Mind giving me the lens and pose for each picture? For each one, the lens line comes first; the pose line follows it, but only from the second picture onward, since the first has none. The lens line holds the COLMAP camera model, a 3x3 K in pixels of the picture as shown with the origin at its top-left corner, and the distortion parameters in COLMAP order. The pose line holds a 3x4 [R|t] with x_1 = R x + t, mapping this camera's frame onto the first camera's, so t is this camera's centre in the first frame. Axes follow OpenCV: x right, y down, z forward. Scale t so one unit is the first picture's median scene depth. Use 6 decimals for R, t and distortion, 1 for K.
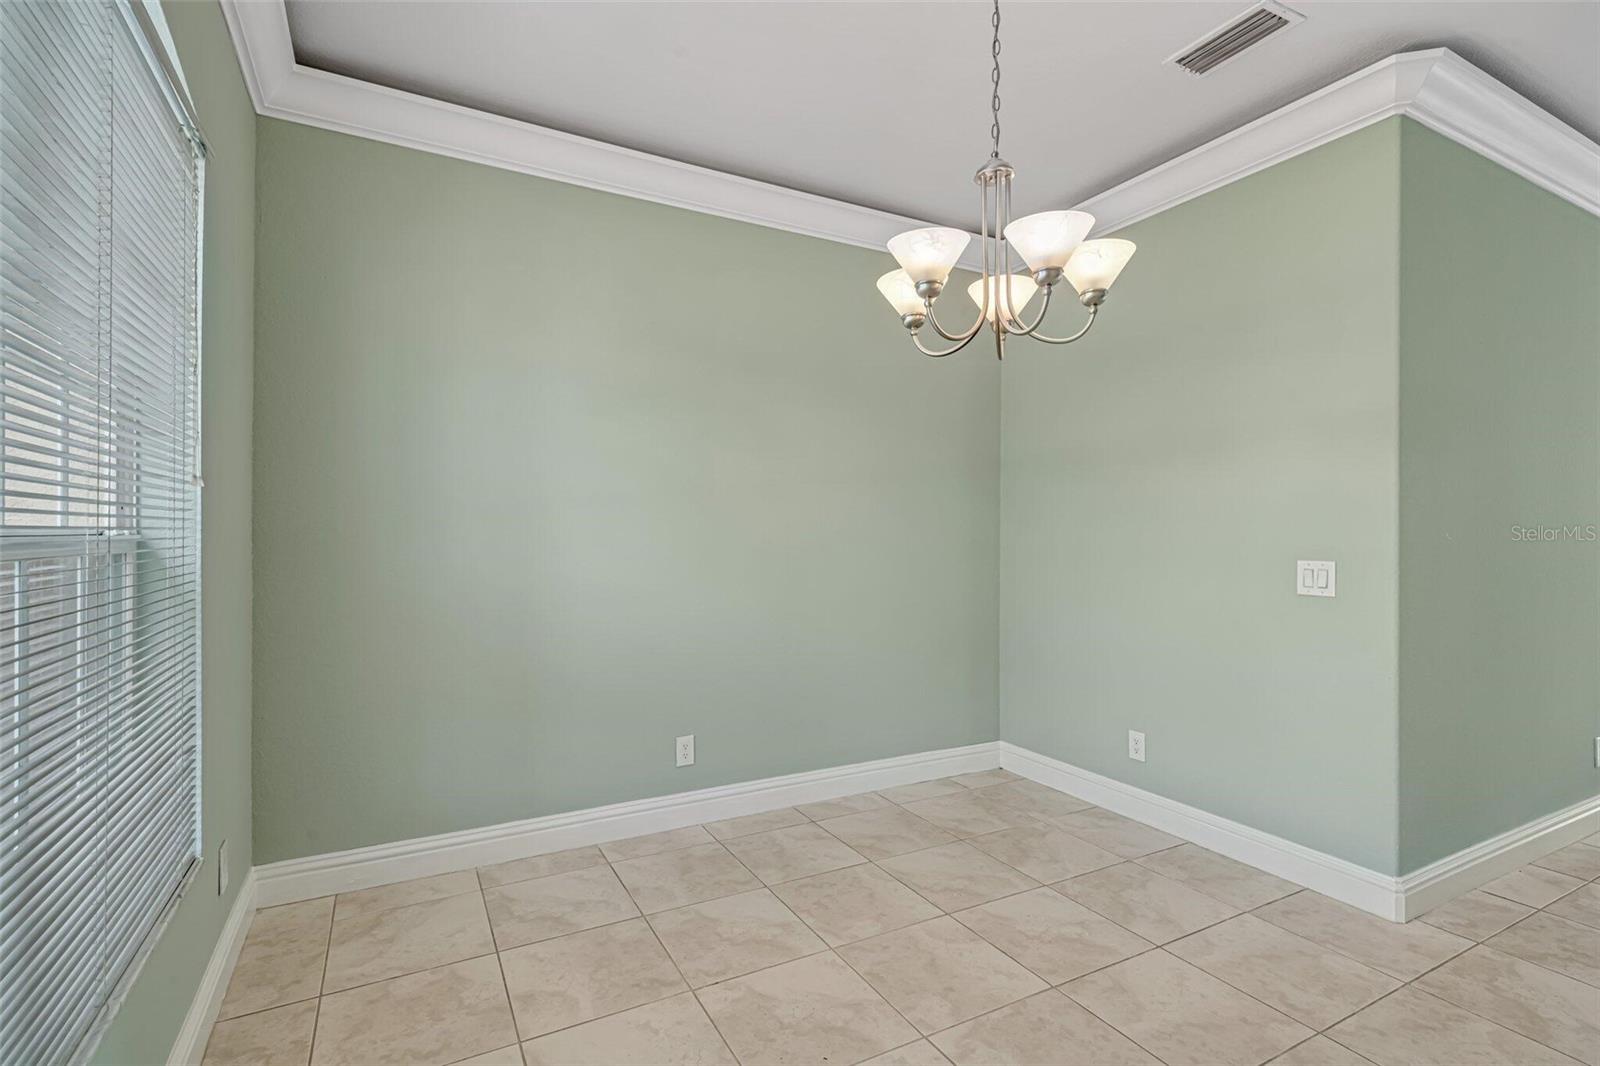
lens RADIAL K [[751.9, 0, 795.5], [0, 751.9, 535.7], [0, 0, 1]] dist [0.003509, -0.004463]
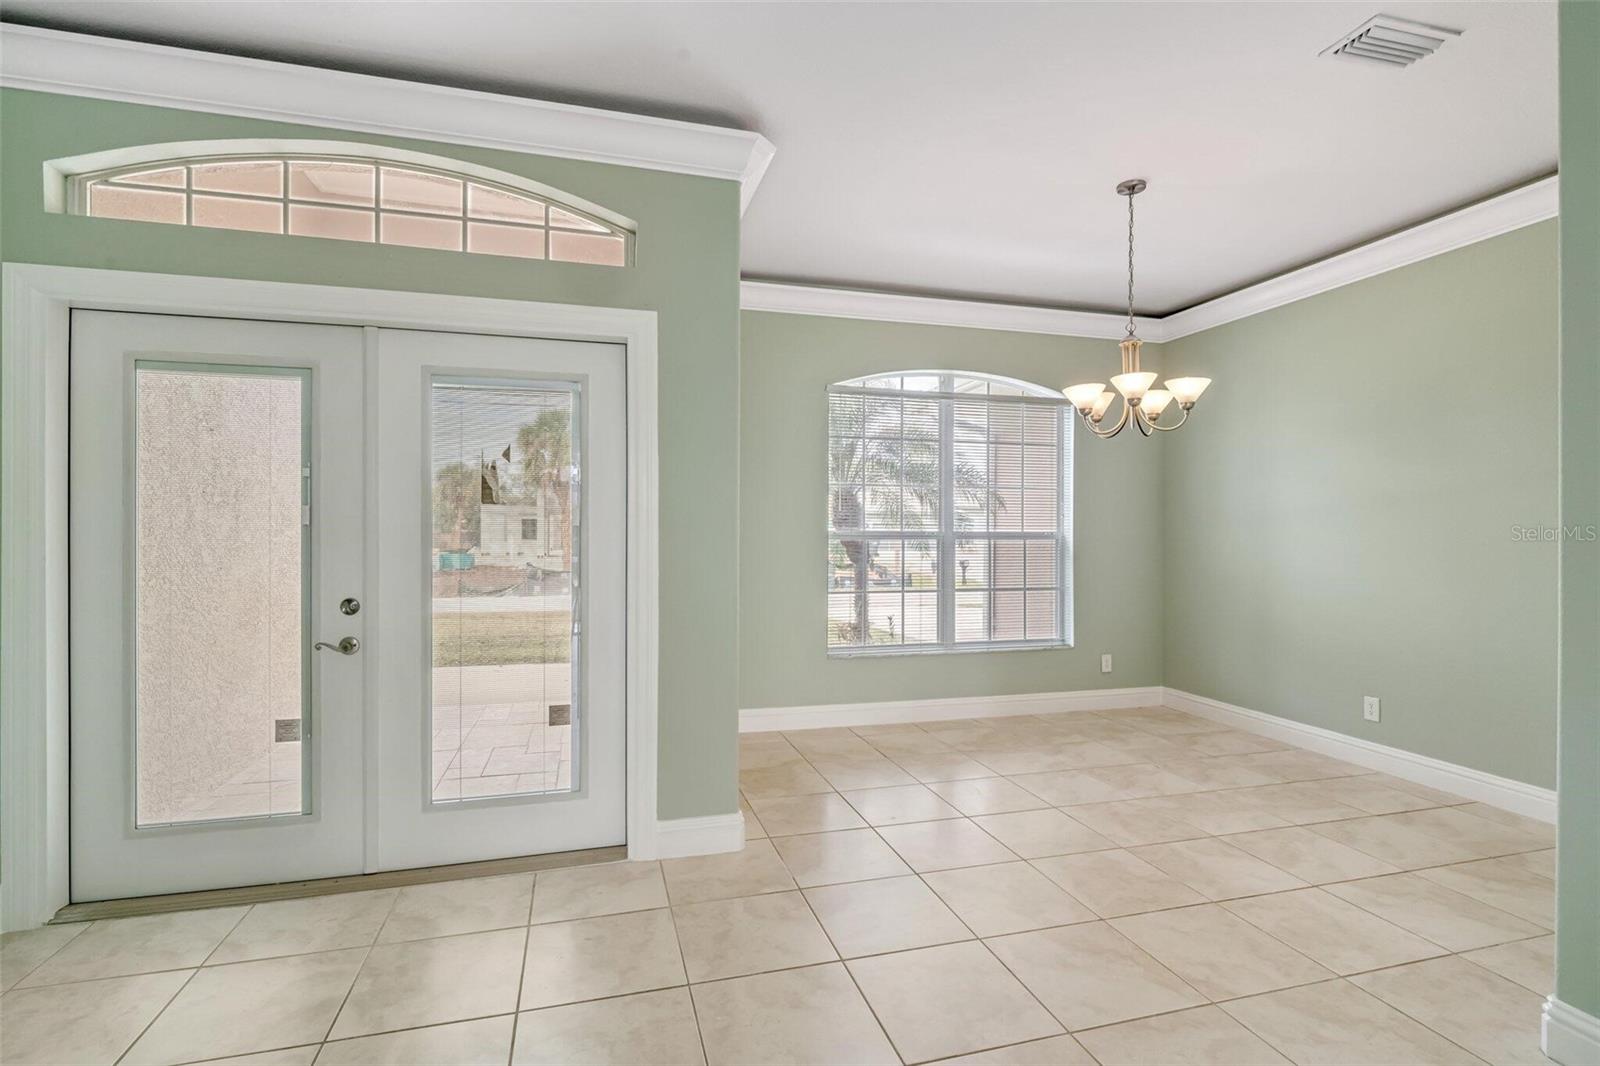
lens RADIAL K [[751.9, 0, 788.7], [0, 751.9, 528.9], [0, 0, 1]] dist [0.003509, -0.004463]
pose [[-0.220559, -0.006518, -0.975352, 1.503471], [-0.012168, 0.999918, -0.003931, 0.000441], [0.975298, 0.011001, -0.220620, 0.369945]]
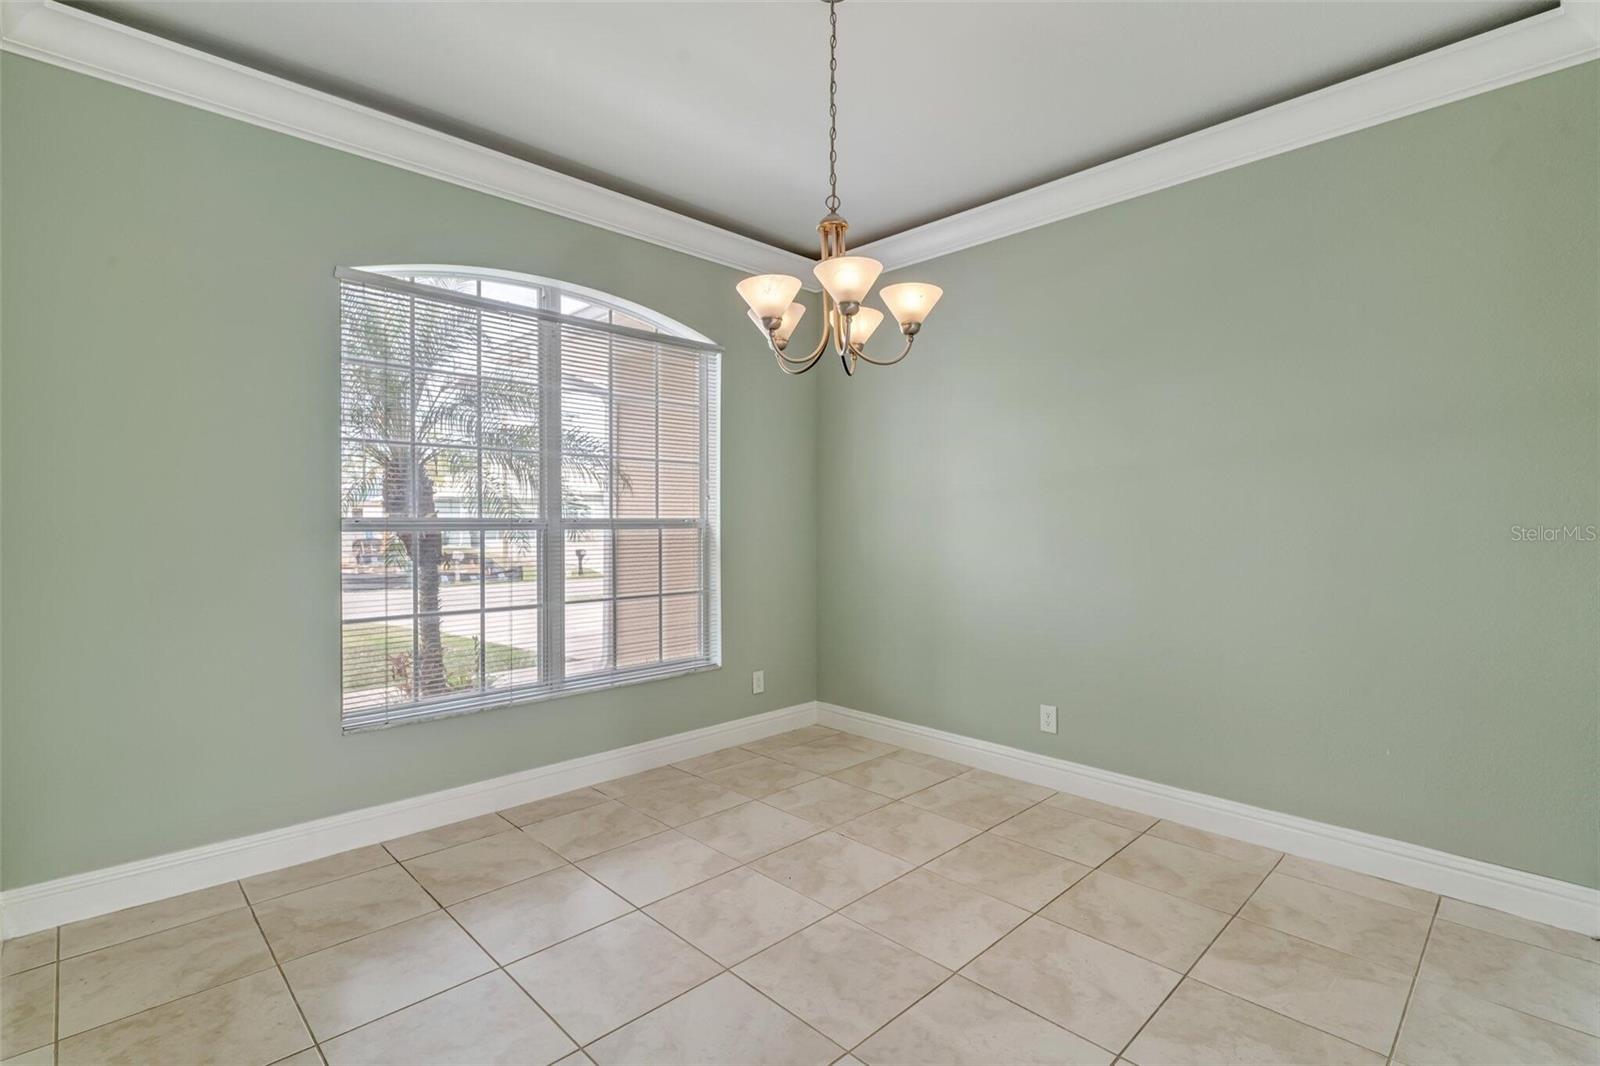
lens RADIAL K [[751.9, 0, 789.6], [0, 751.9, 520.7], [0, 0, 1]] dist [0.003509, -0.004463]
pose [[0.274857, -0.001638, -0.961484, 0.936895], [-0.005761, 0.999978, -0.003350, 0.000668], [0.961468, 0.006460, 0.274842, 0.379141]]
